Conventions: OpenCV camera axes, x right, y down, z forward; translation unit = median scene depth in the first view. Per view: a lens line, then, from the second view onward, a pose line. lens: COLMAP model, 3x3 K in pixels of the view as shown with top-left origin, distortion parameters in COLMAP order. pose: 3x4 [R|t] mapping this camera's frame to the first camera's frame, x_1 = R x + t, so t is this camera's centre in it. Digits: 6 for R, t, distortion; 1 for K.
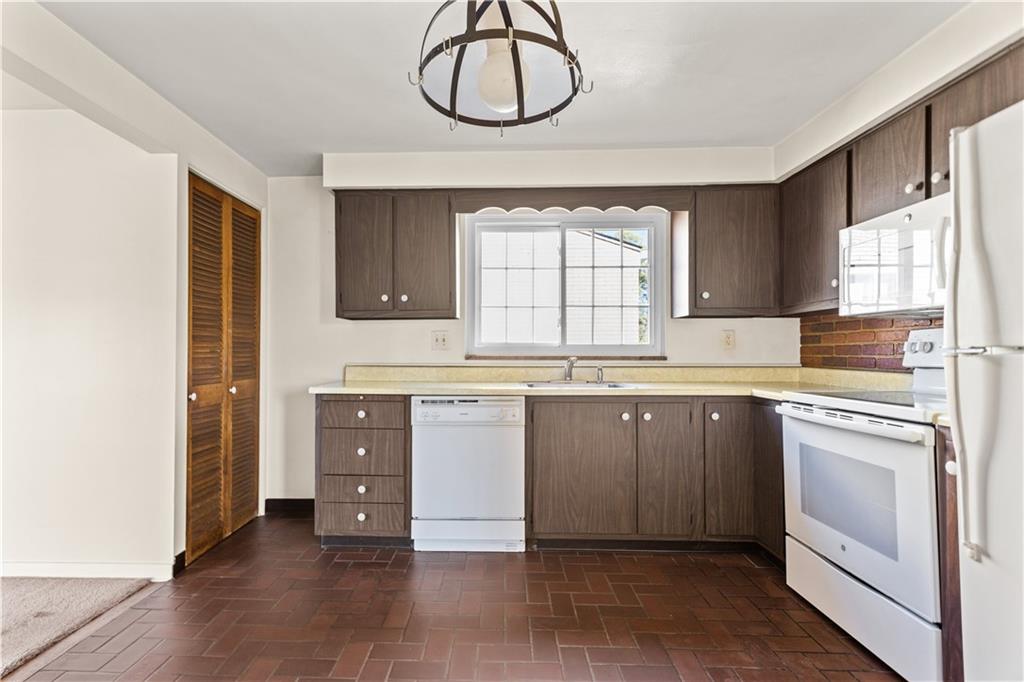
lens RADIAL K [[479.5, 0, 480.6], [0, 479.5, 345.6], [0, 0, 1]] dist [0.018401, -0.000168]
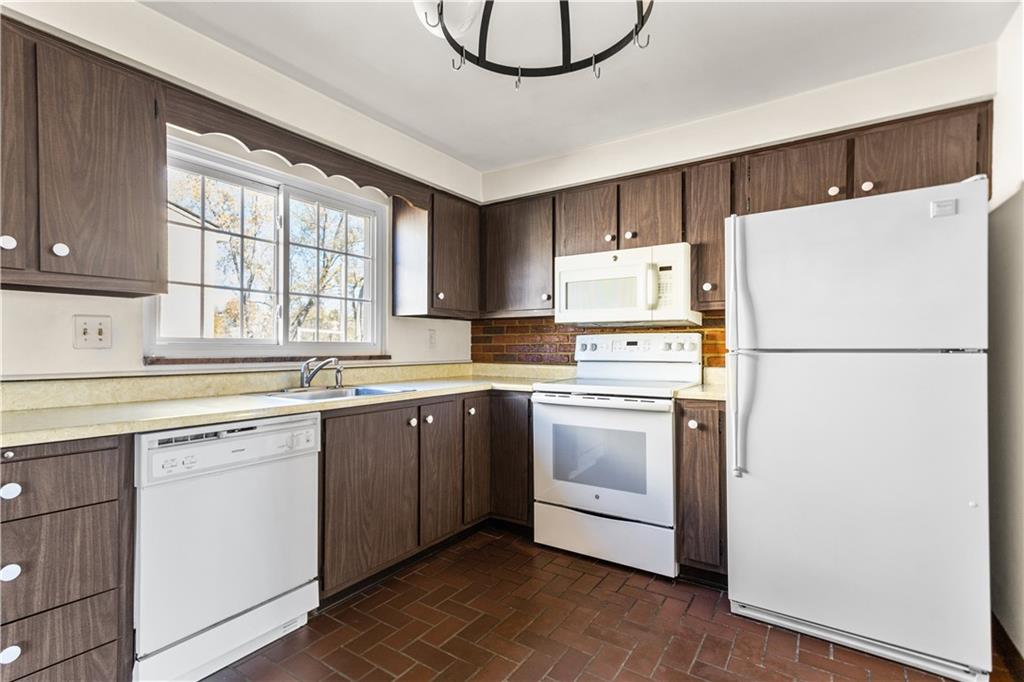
lens RADIAL K [[492.0, 0, 487.1], [0, 492.0, 343.8], [0, 0, 1]] dist [0.011683, -0.000587]
pose [[0.550232, 0.005737, 0.834992, -0.400148], [-0.010041, 0.999950, -0.000253, -0.002380], [-0.834951, -0.008245, 0.550262, 0.364307]]
